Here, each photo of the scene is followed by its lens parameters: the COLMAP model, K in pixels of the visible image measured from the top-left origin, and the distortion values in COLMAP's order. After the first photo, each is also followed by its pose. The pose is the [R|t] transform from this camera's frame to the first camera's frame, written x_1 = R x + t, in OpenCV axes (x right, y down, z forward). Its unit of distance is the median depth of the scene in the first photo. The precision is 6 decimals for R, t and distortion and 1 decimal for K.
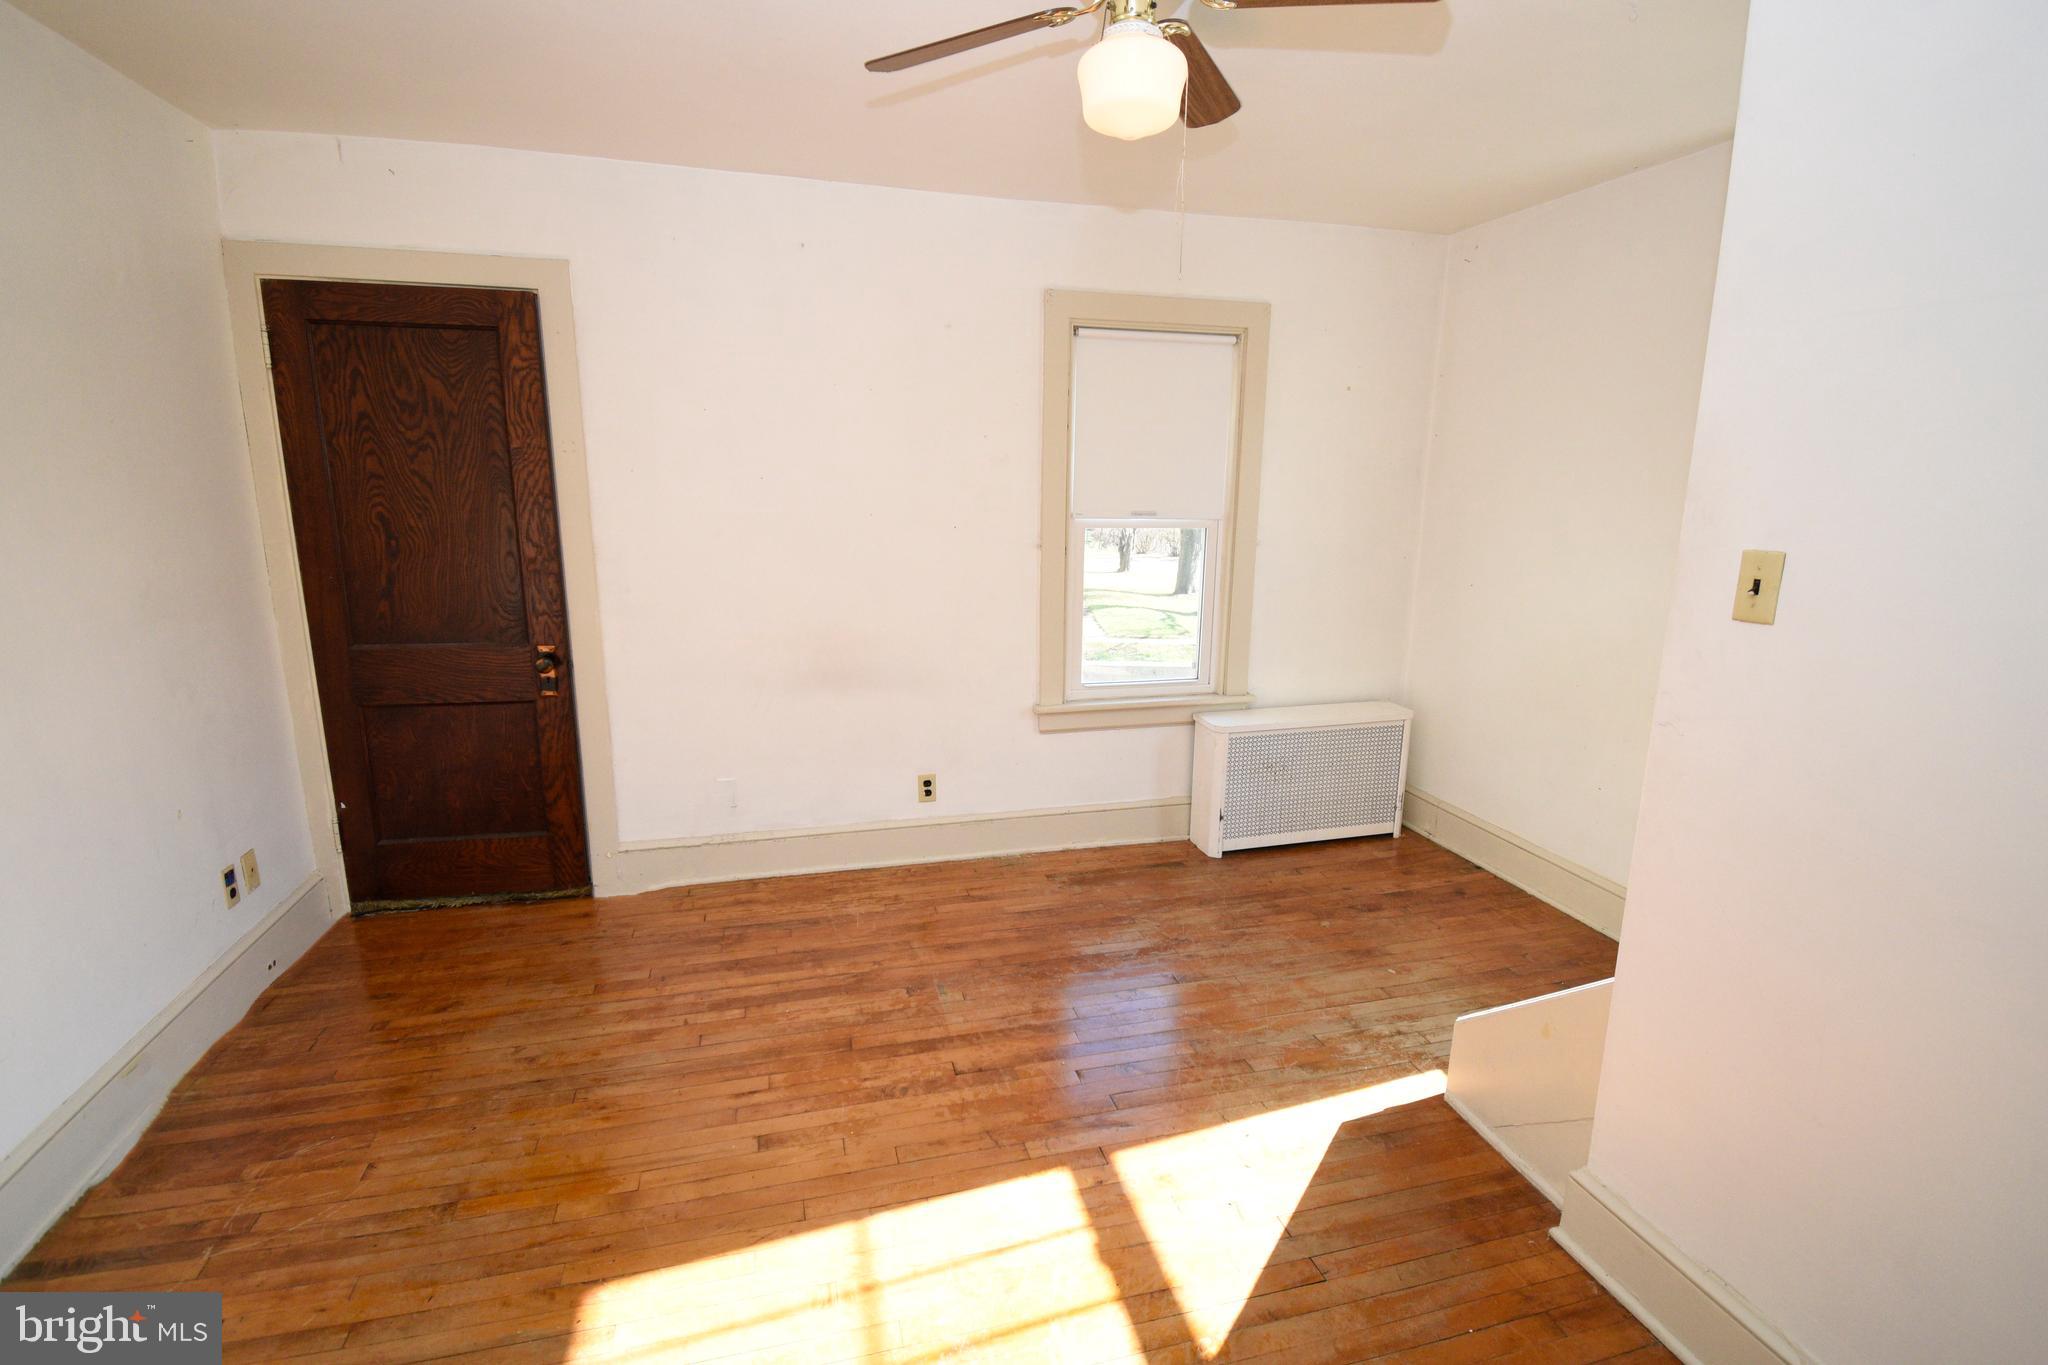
lens RADIAL K [[940.1, 0, 1015.5], [0, 940.1, 695.7], [0, 0, 1]] dist [0.026237, -0.031724]
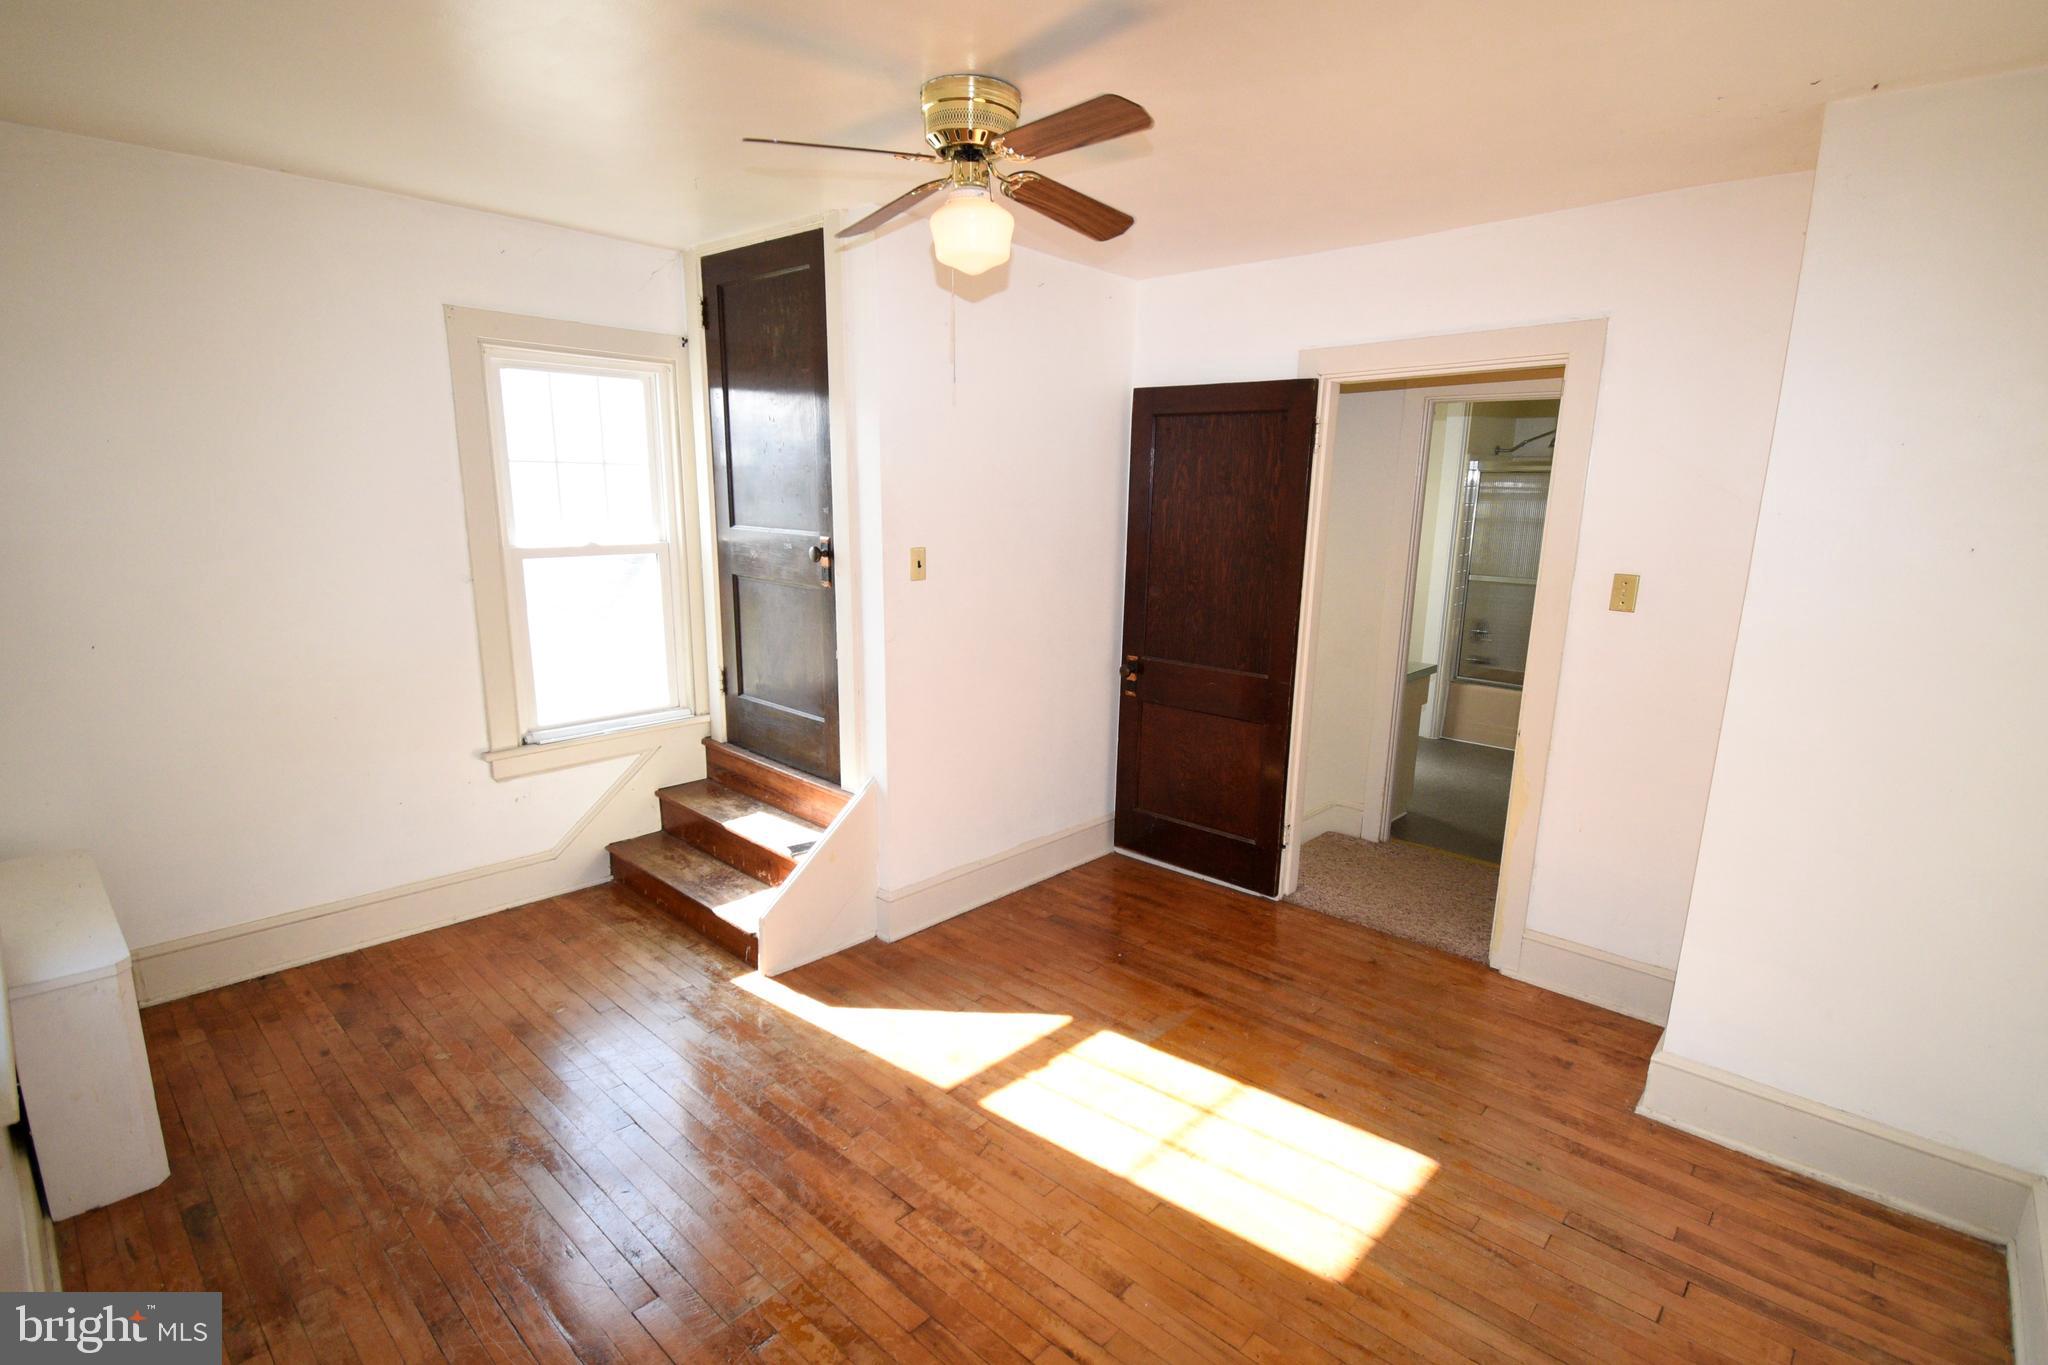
lens RADIAL K [[971.5, 0, 1037.9], [0, 971.5, 694.0], [0, 0, 1]] dist [0.030100, -0.032327]
pose [[-0.543735, -0.197775, 0.815621, -0.639885], [0.161285, 0.929098, 0.332812, -0.273395], [-0.823614, 0.312509, -0.473285, 0.978059]]
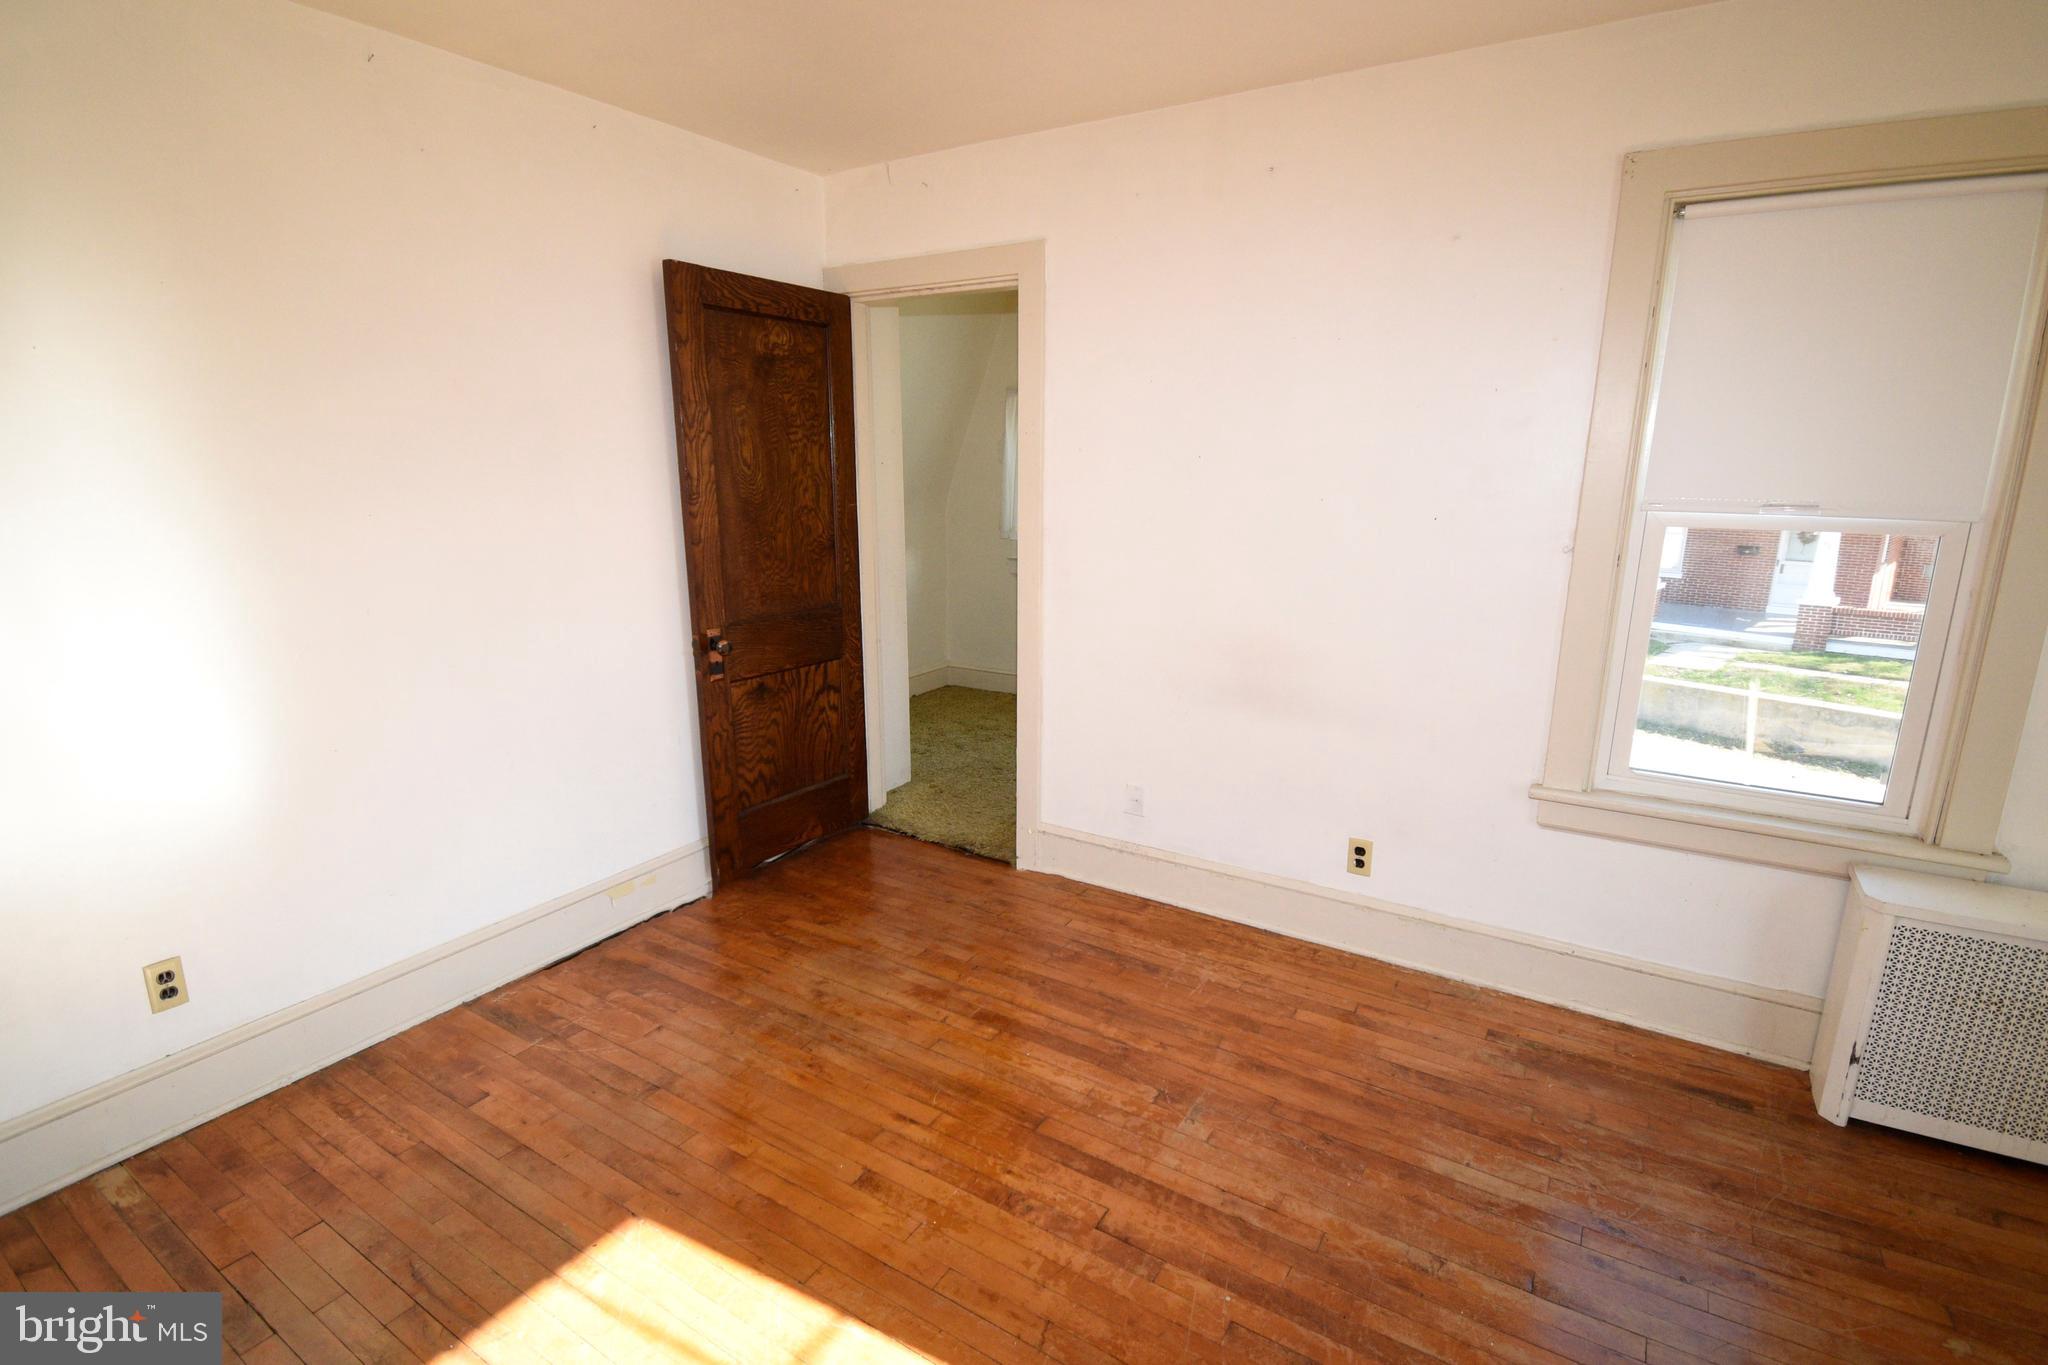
lens RADIAL K [[943.3, 0, 1029.1], [0, 943.3, 693.6], [0, 0, 1]] dist [0.025556, -0.029315]
pose [[0.684753, 0.161764, -0.710595, 0.313403], [-0.151120, 0.985378, 0.078692, -0.067462], [0.712934, 0.053500, 0.699187, 0.325378]]
